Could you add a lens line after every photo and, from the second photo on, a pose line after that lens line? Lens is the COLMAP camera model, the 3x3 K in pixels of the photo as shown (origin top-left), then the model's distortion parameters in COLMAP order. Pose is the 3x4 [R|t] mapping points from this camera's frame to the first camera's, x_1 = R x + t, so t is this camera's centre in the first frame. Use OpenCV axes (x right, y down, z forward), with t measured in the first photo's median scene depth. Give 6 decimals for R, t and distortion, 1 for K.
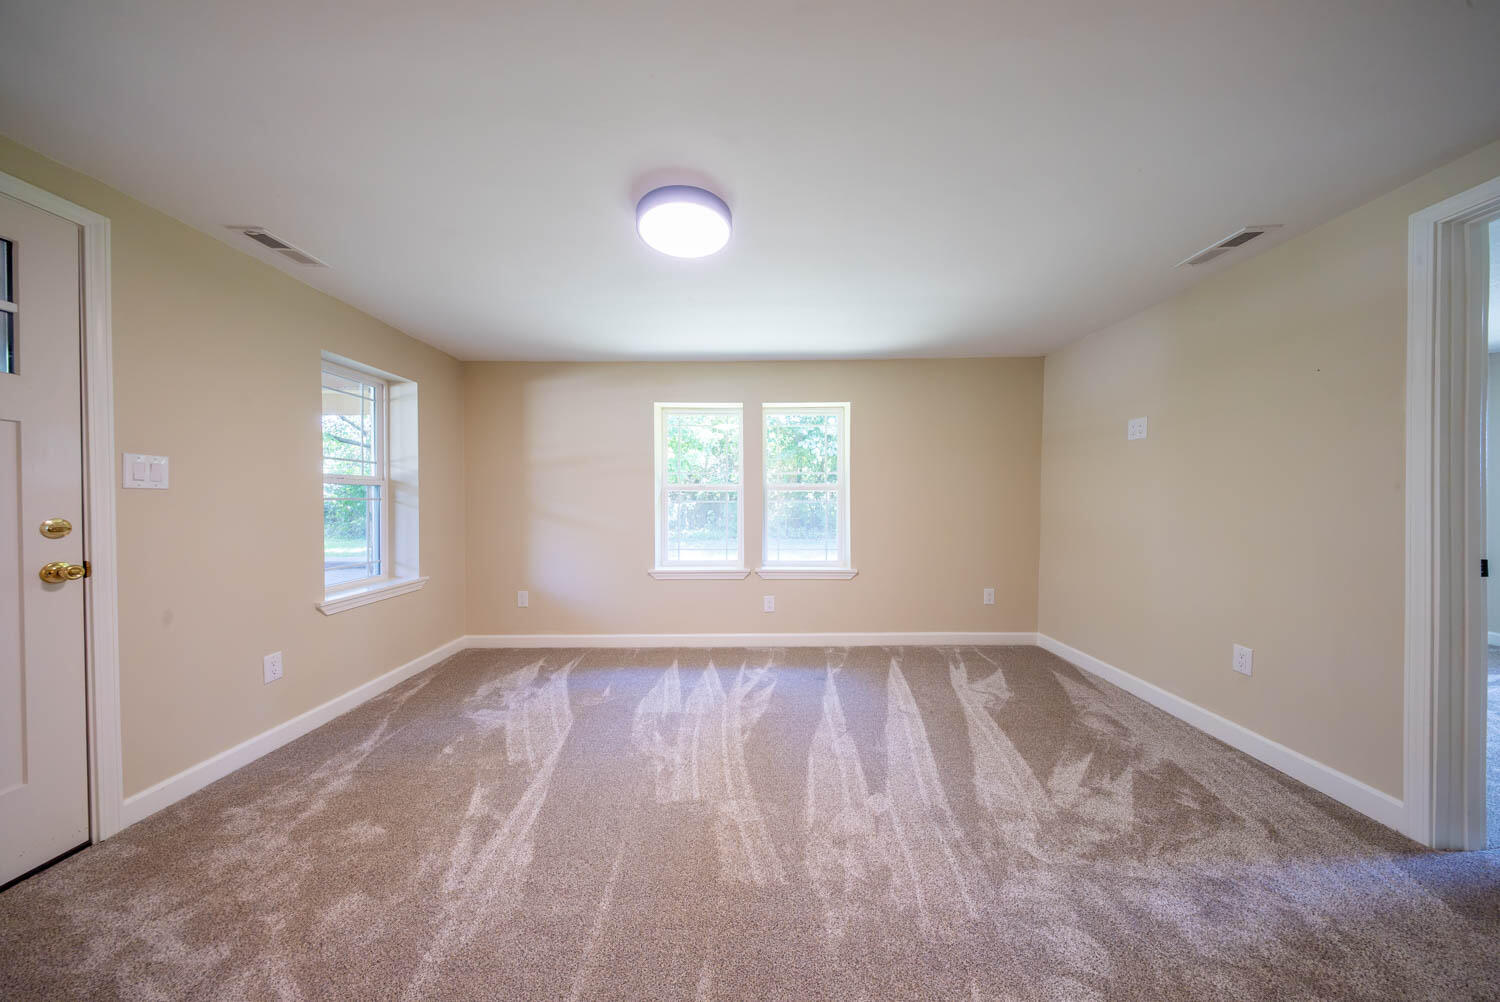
lens RADIAL K [[443.4, 0, 738.9], [0, 443.4, 500.6], [0, 0, 1]] dist [-0.000250, -0.000073]
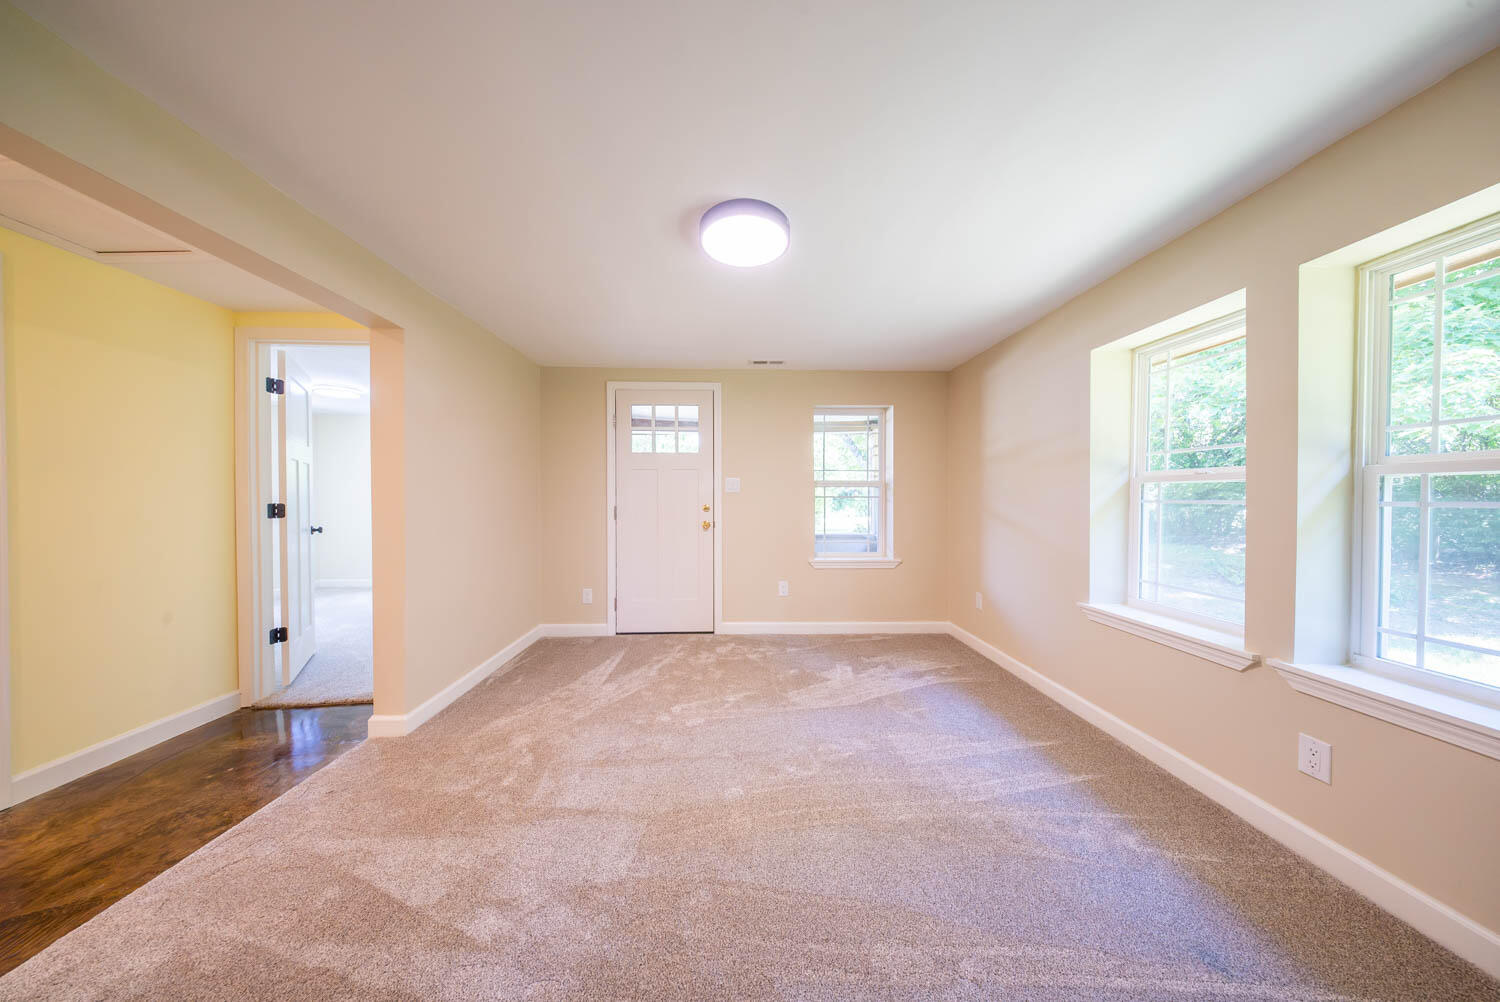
lens RADIAL K [[443.4, 0, 752.2], [0, 443.4, 502.3], [0, 0, 1]] dist [-0.000250, -0.000073]
pose [[0.040715, 0.012492, -0.999093, 0.665564], [-0.002688, 0.999920, 0.012392, -0.004046], [0.999167, 0.002181, 0.040745, 0.698814]]
